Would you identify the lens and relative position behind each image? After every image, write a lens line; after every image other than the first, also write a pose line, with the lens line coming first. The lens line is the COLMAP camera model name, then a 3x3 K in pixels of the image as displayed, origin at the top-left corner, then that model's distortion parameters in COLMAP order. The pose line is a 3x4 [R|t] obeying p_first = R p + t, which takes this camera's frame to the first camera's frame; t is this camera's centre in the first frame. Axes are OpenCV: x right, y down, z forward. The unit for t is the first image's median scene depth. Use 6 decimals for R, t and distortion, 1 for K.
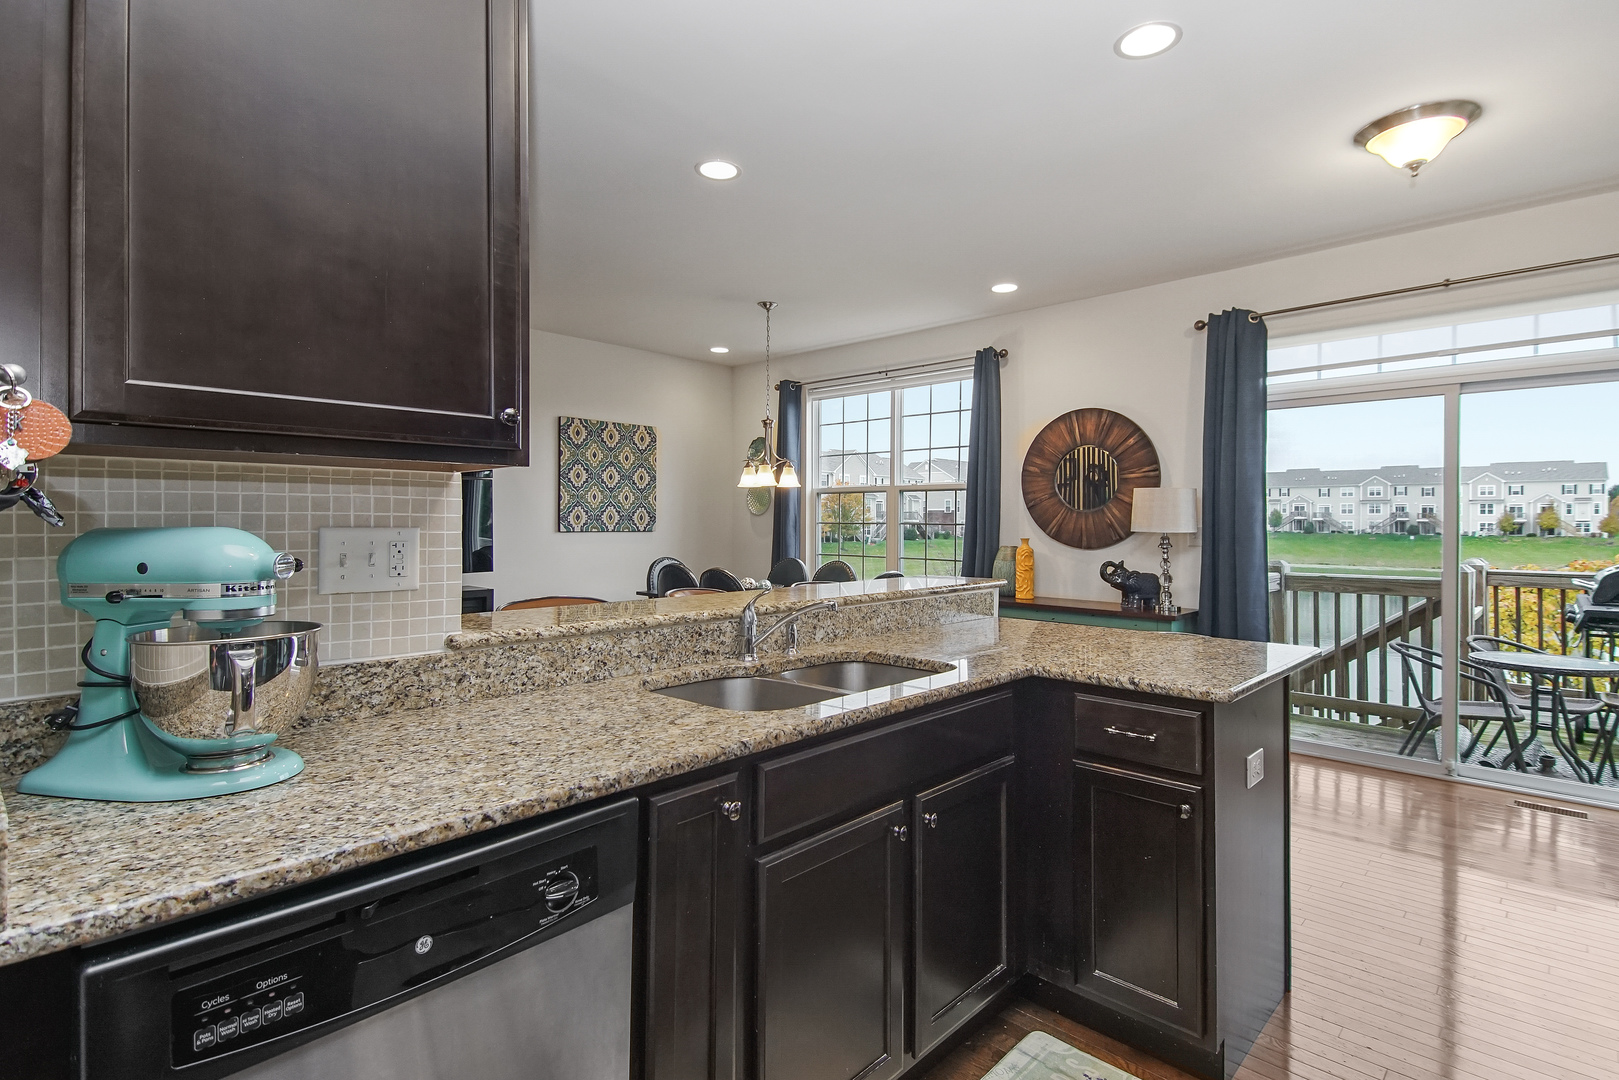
lens RADIAL K [[829.5, 0, 810.2], [0, 829.5, 515.5], [0, 0, 1]] dist [0.032231, -0.000764]
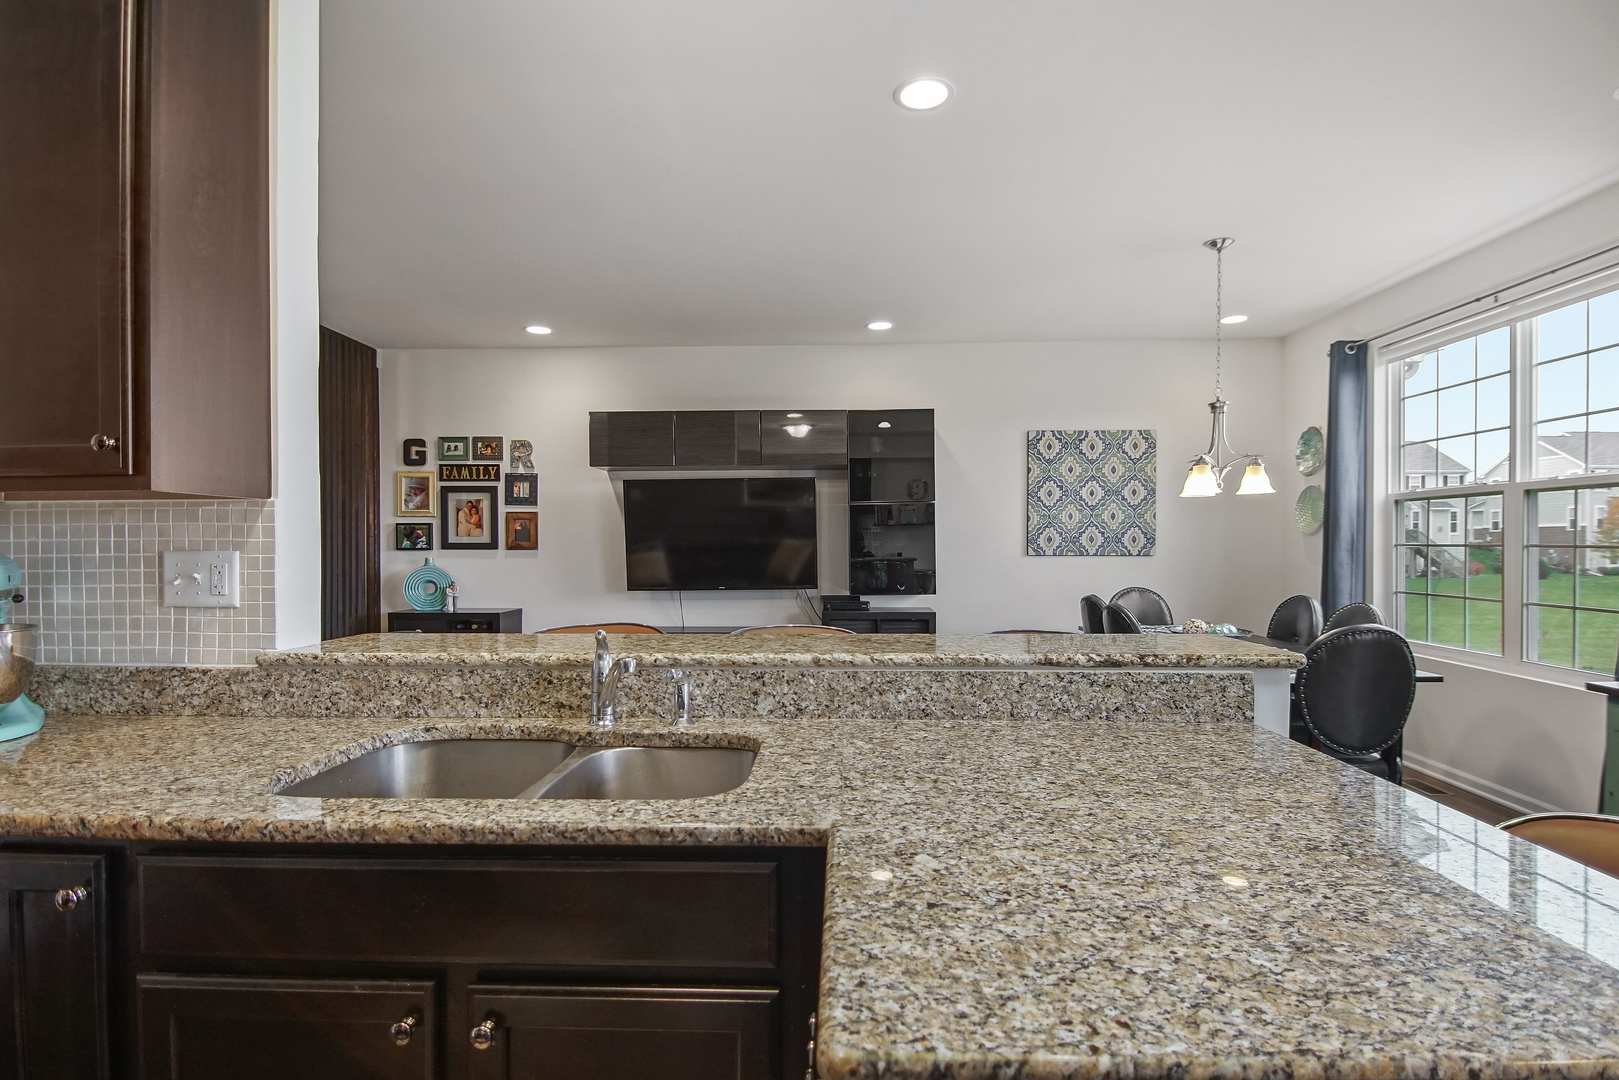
lens RADIAL K [[794.0, 0, 805.0], [0, 794.0, 547.7], [0, 0, 1]] dist [0.035648, -0.034951]
pose [[0.643012, -0.001673, -0.765855, 0.692193], [0.010013, 0.999931, 0.006223, 0.009486], [0.765791, -0.011670, 0.642984, 0.758132]]
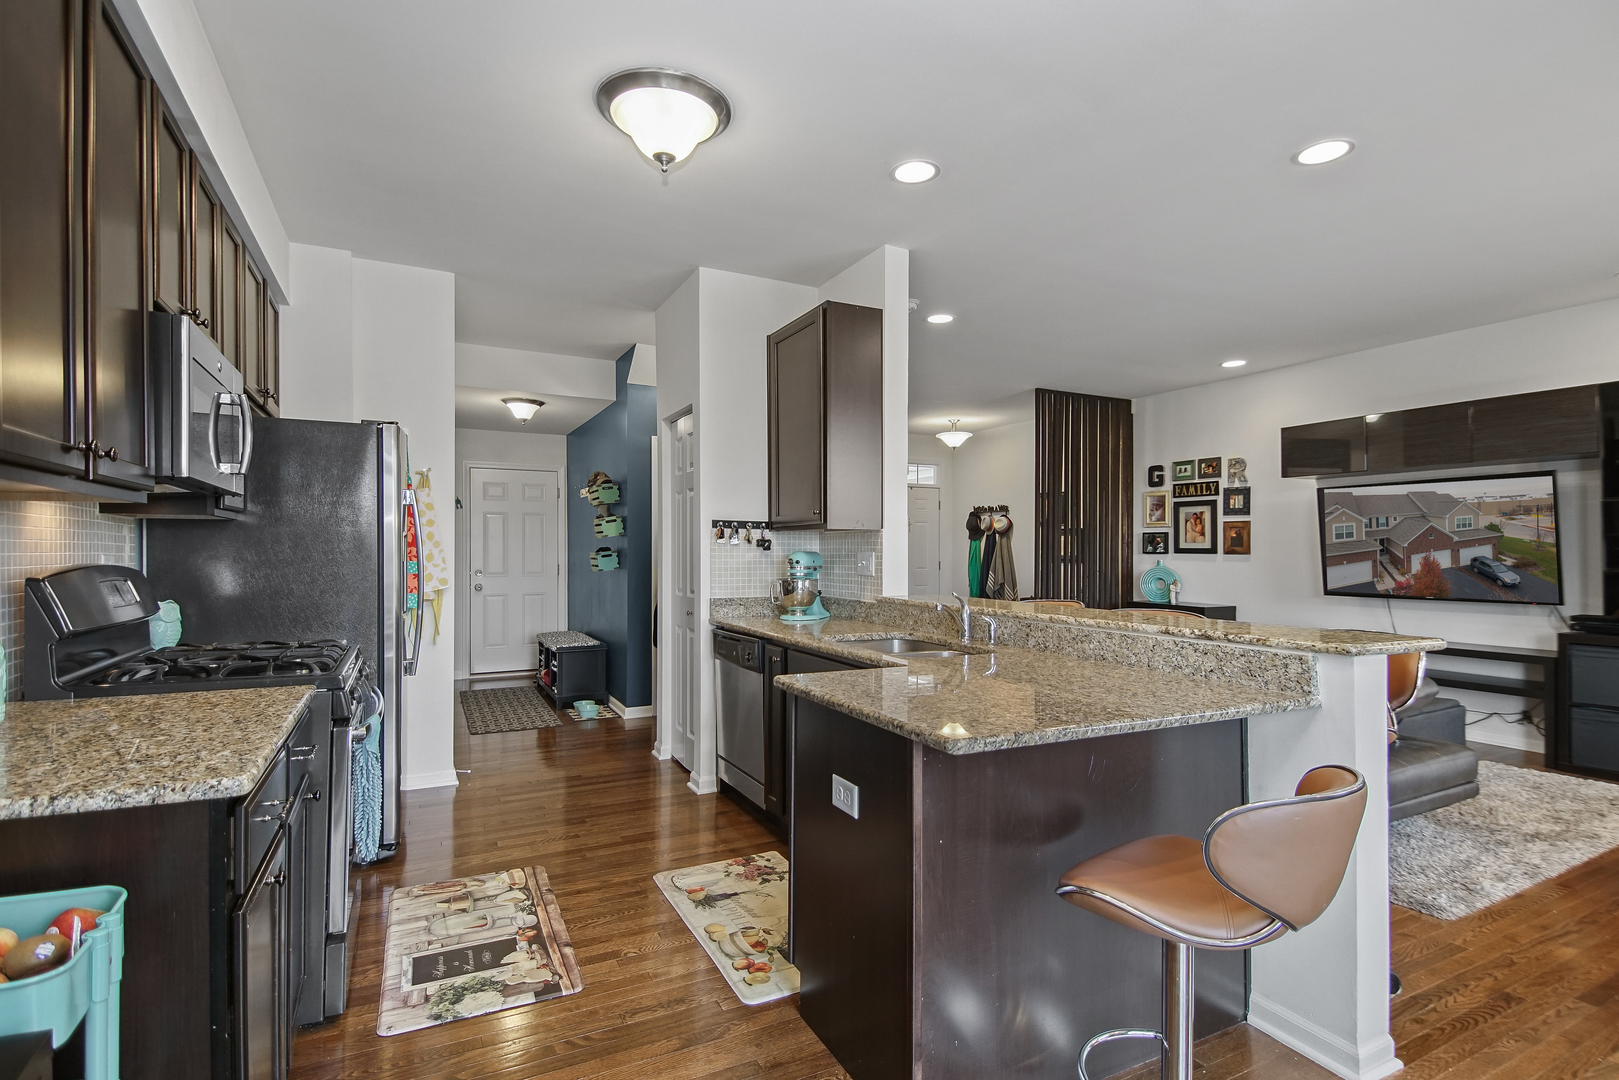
lens RADIAL K [[754.2, 0, 809.5], [0, 754.2, 540.0], [0, 0, 1]] dist [-0.000460, -0.000163]
pose [[-0.353504, -0.015439, -0.935306, 1.474177], [0.003083, 0.999839, -0.017670, 0.016181], [0.935428, -0.009129, -0.353399, 1.381212]]
